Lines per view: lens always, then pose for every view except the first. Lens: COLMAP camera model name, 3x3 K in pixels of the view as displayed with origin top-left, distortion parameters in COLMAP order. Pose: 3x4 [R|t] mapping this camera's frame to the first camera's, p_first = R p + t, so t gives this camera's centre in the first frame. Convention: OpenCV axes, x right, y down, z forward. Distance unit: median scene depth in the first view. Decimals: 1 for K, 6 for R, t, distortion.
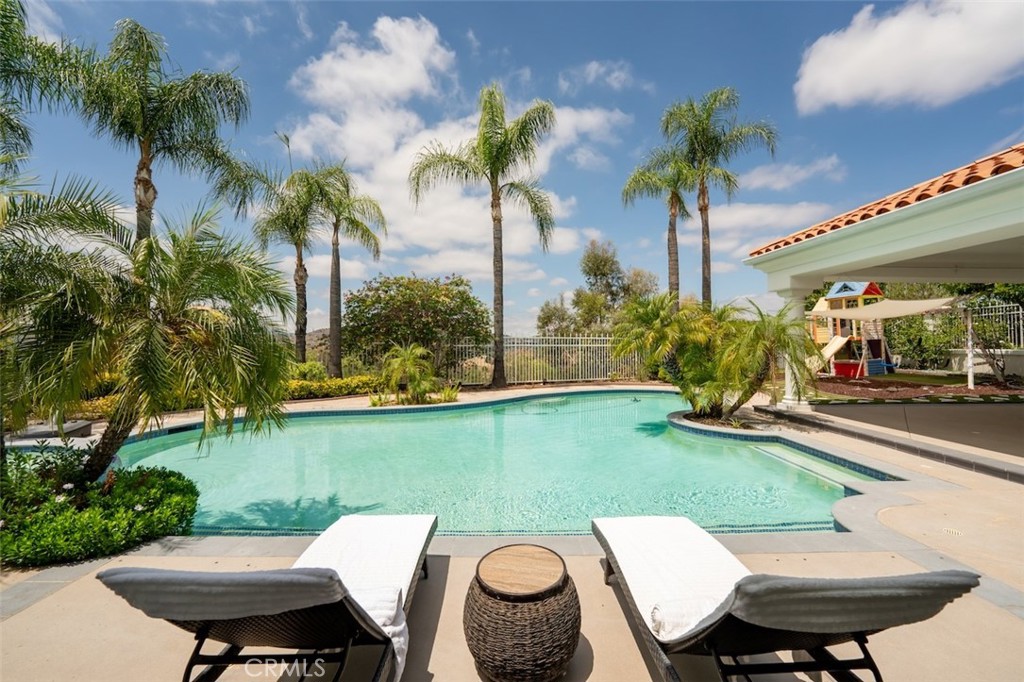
lens RADIAL K [[408.6, 0, 512.0], [0, 408.6, 341.0], [0, 0, 1]] dist [-0.001861, -0.000176]
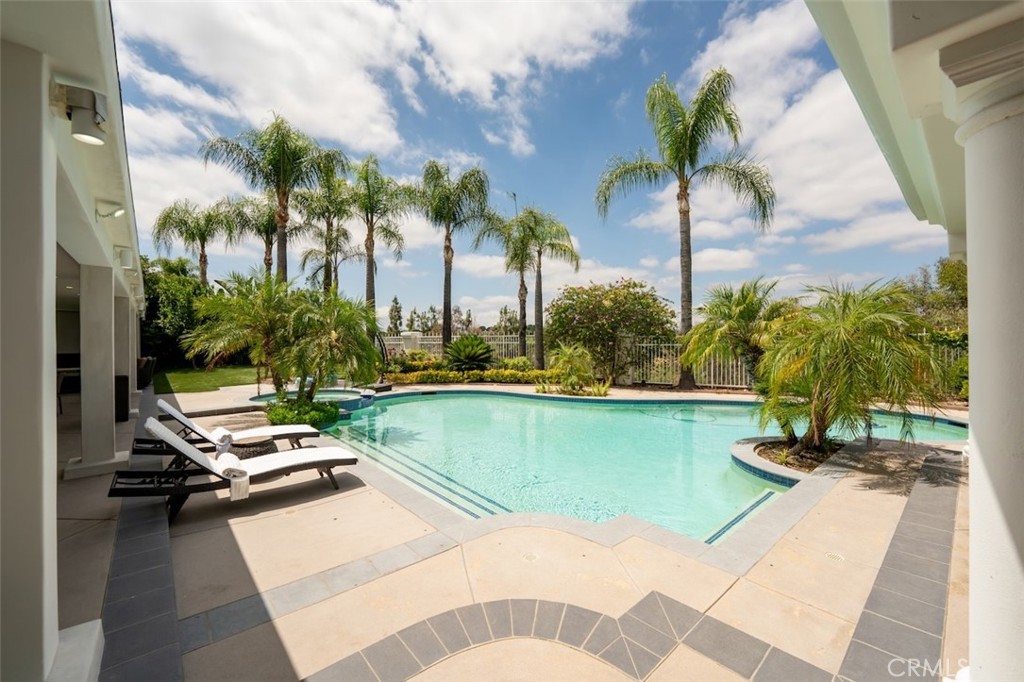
lens RADIAL K [[408.6, 0, 512.0], [0, 408.6, 341.0], [0, 0, 1]] dist [-0.001861, -0.000176]
pose [[0.646003, 0.001848, -0.763333, 0.537341], [0.012515, 0.999837, 0.013011, -0.020100], [0.763232, -0.017958, 0.645875, 0.096415]]
